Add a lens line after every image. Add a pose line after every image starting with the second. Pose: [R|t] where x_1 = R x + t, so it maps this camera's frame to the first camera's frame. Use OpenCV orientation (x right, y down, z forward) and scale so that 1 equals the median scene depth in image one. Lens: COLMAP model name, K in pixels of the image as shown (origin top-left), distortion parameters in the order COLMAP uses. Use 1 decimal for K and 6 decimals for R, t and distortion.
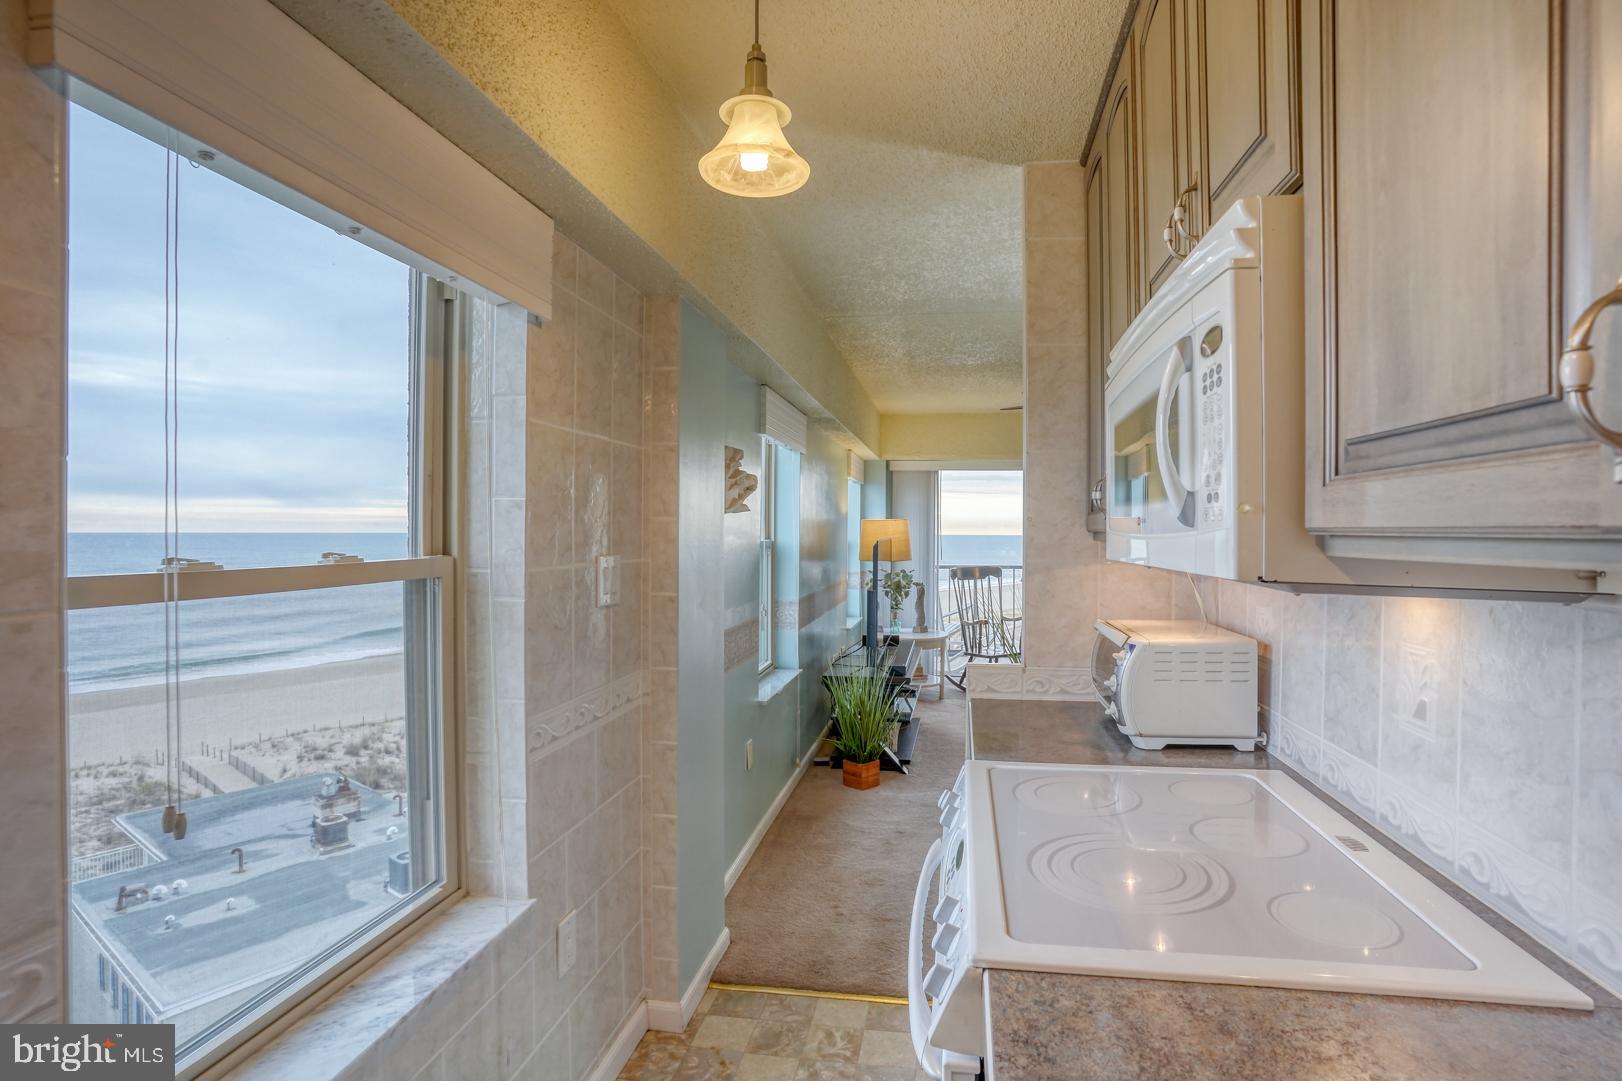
lens RADIAL K [[815.8, 0, 829.2], [0, 815.8, 540.9], [0, 0, 1]] dist [-0.064623, 0.025743]
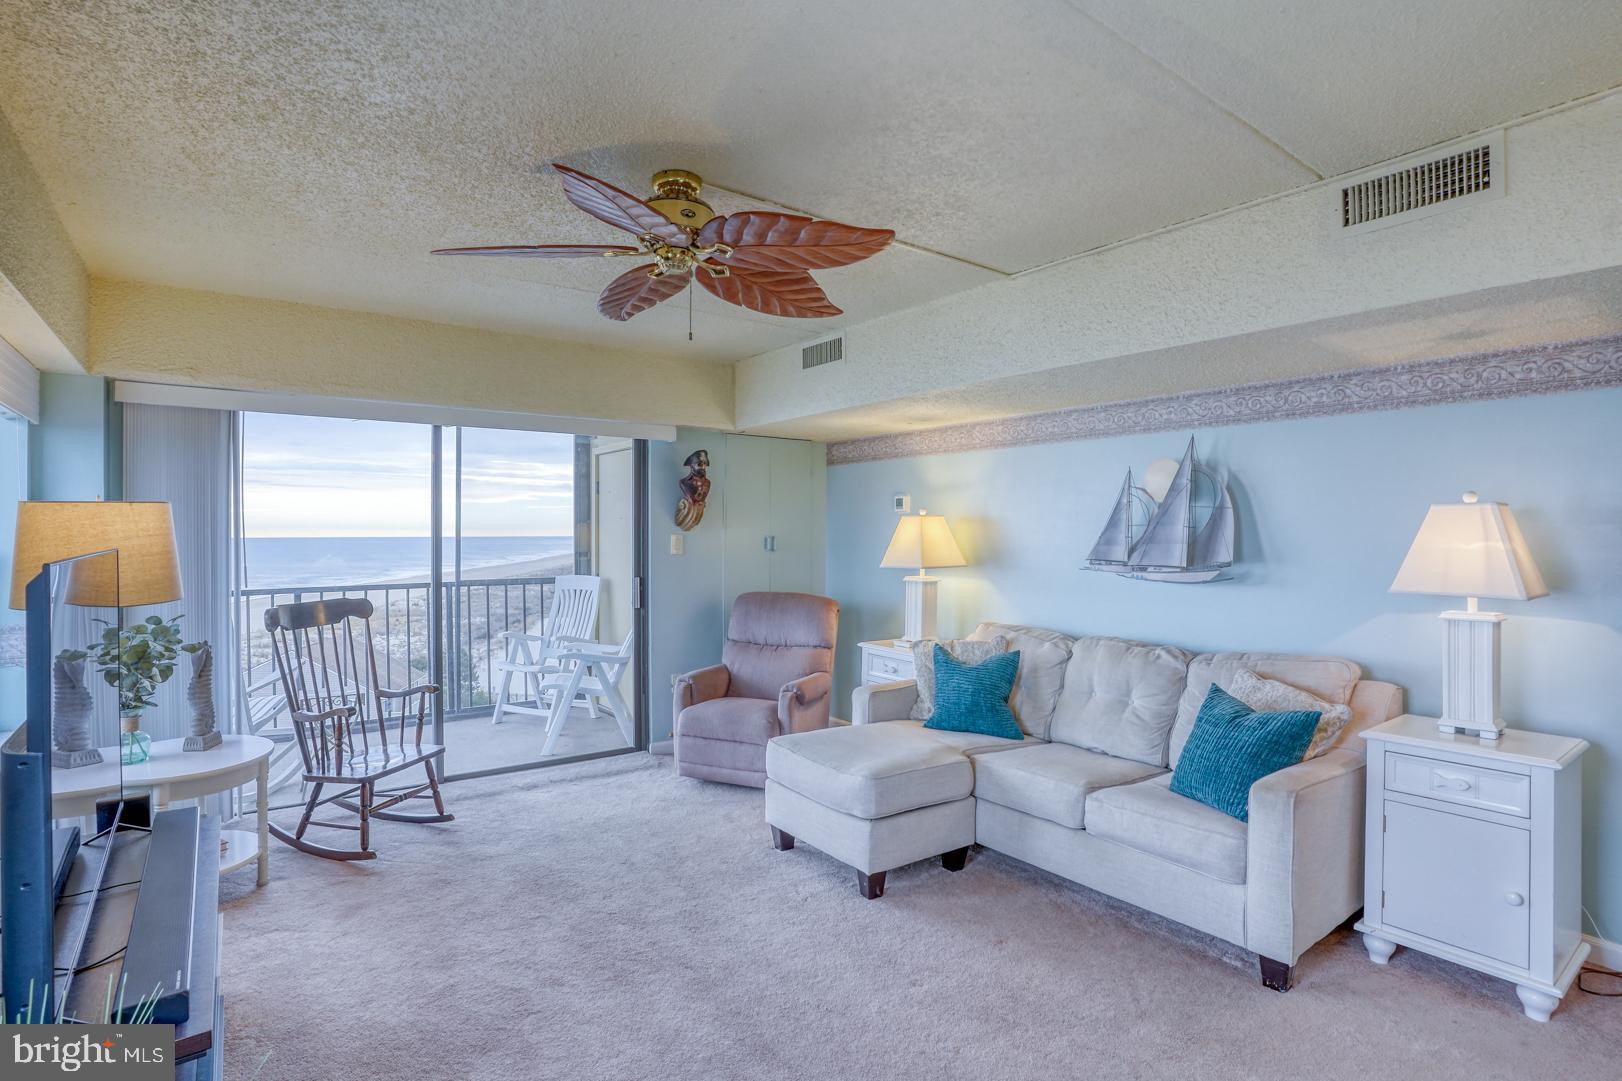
lens RADIAL K [[815.8, 0, 813.0], [0, 815.8, 535.9], [0, 0, 1]] dist [-0.064623, 0.025743]
pose [[0.698699, -0.004797, 0.715400, 0.101962], [0.009642, 0.999950, -0.002713, -0.013341], [-0.715351, 0.008794, 0.698710, 1.321945]]
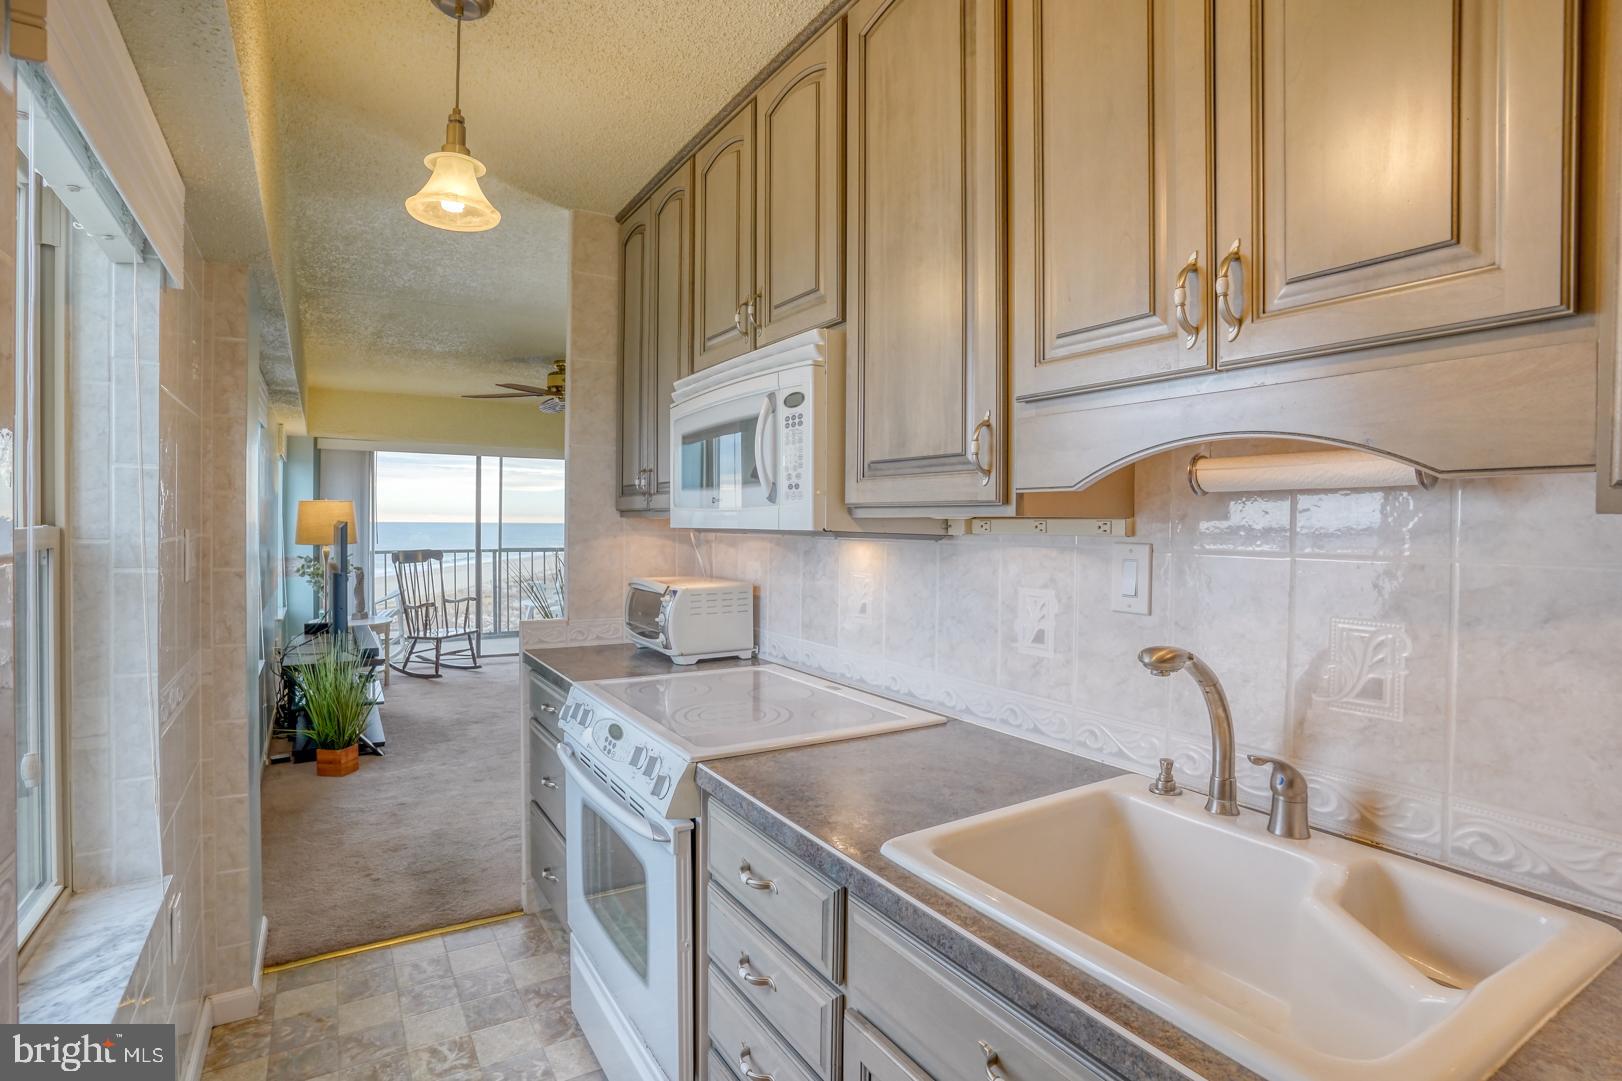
lens RADIAL K [[815.8, 0, 805.6], [0, 815.8, 535.8], [0, 0, 1]] dist [-0.064623, 0.025743]
pose [[0.765766, -0.007761, 0.643073, -0.282746], [0.001462, 0.999946, 0.010327, 0.015653], [-0.643118, -0.006968, 0.765735, -0.174201]]
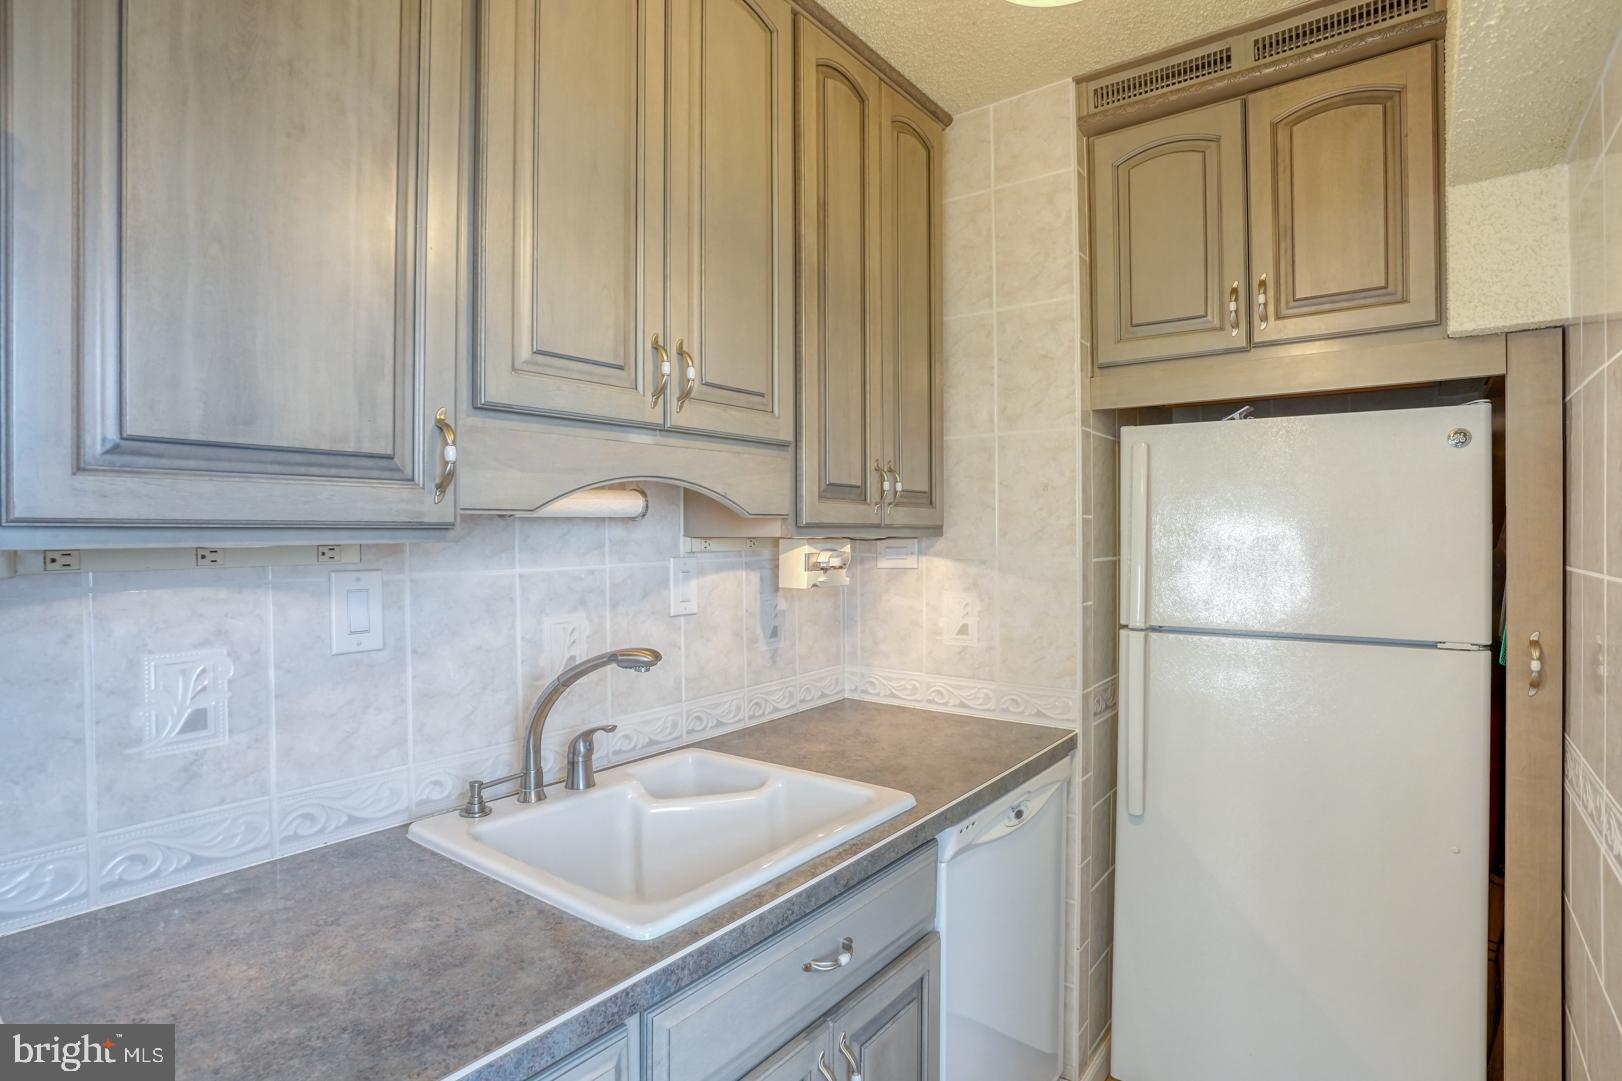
lens RADIAL K [[815.8, 0, 822.1], [0, 815.8, 539.8], [0, 0, 1]] dist [-0.064623, 0.025743]
pose [[-0.880140, 0.003049, 0.474705, -0.207916], [0.012337, 0.999789, 0.016451, 0.002696], [-0.474554, 0.020335, -0.879991, 0.480640]]
